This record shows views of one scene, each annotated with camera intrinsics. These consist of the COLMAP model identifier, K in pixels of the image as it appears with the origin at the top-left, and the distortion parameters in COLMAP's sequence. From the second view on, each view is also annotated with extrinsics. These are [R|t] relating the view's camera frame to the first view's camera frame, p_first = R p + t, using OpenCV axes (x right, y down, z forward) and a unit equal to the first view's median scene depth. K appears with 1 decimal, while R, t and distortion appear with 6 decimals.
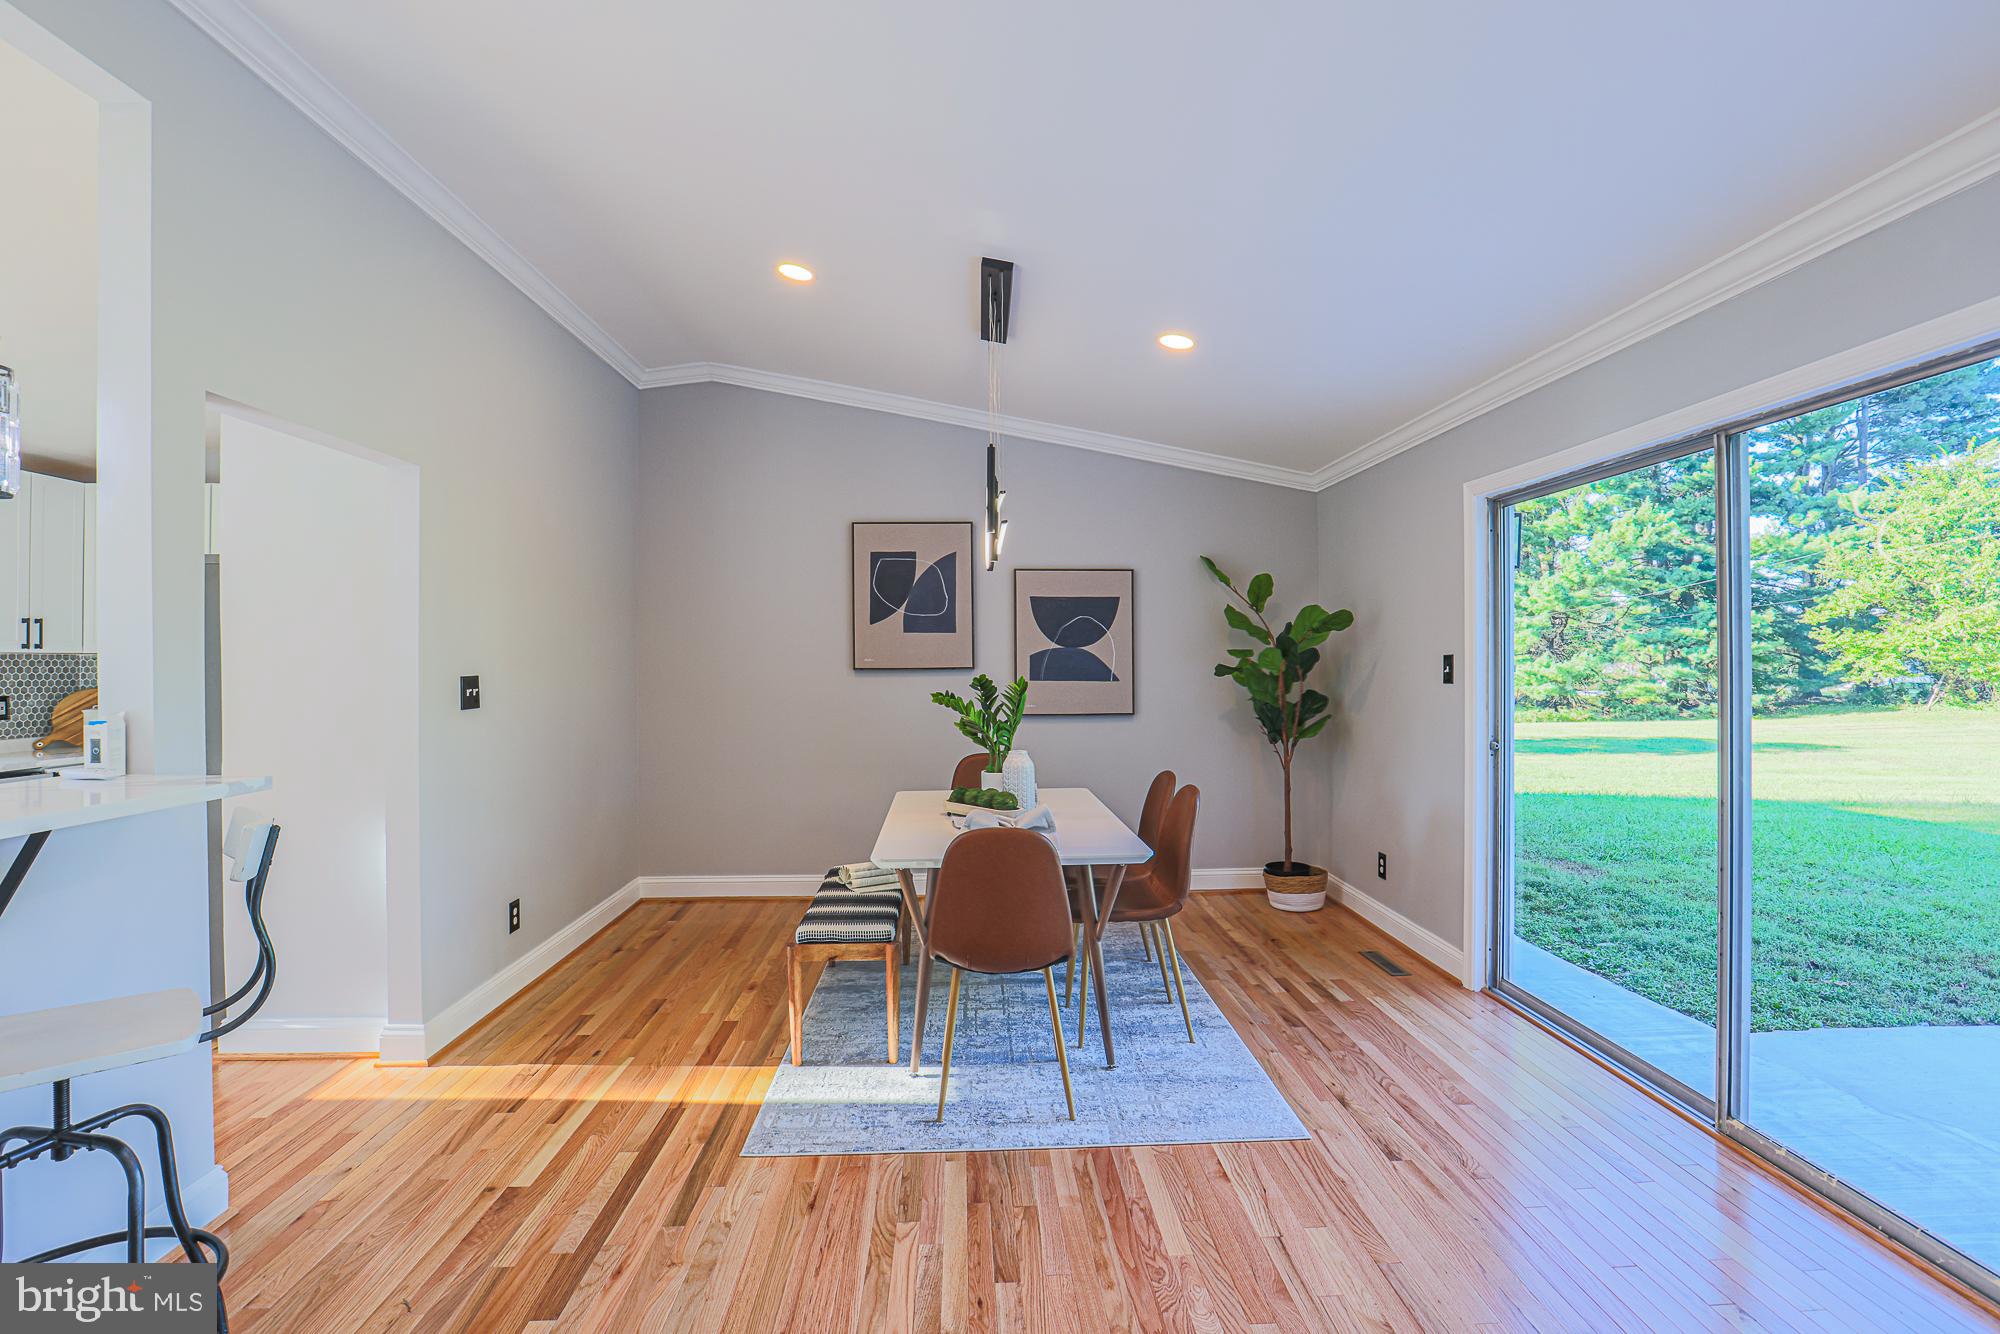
lens RADIAL K [[925.9, 0, 998.3], [0, 925.9, 657.9], [0, 0, 1]] dist [-0.054637, 0.018285]
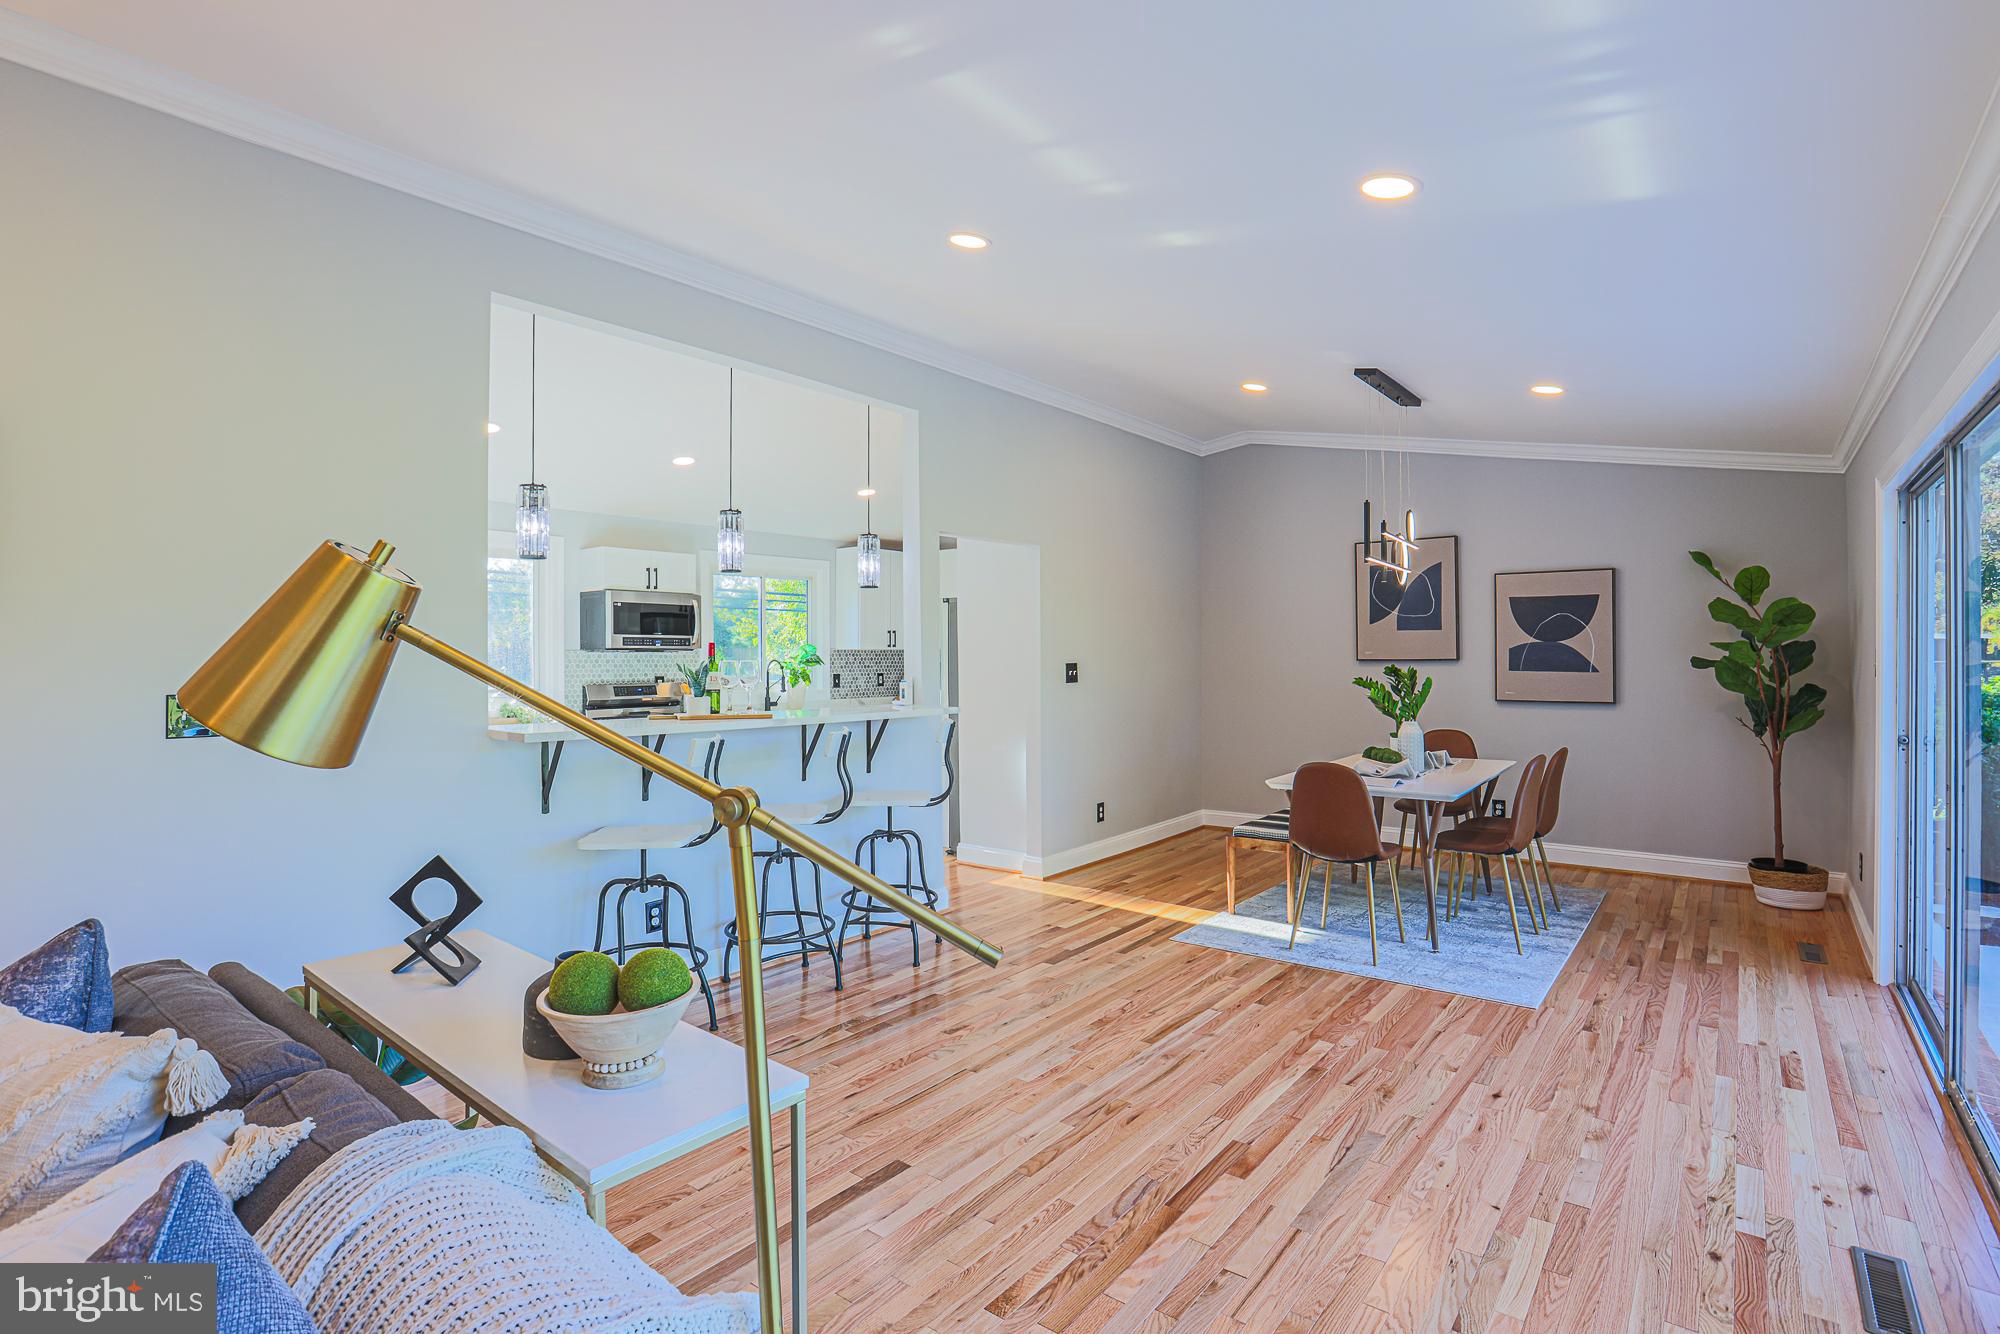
lens RADIAL K [[929.7, 0, 1000.0], [0, 929.7, 667.0], [0, 0, 1]] dist [-0.031535, 0.010661]
pose [[0.752040, 0.008524, -0.659063, 0.468056], [0.004169, 0.999835, 0.017688, -0.004458], [0.659105, -0.016050, 0.751880, -0.396700]]
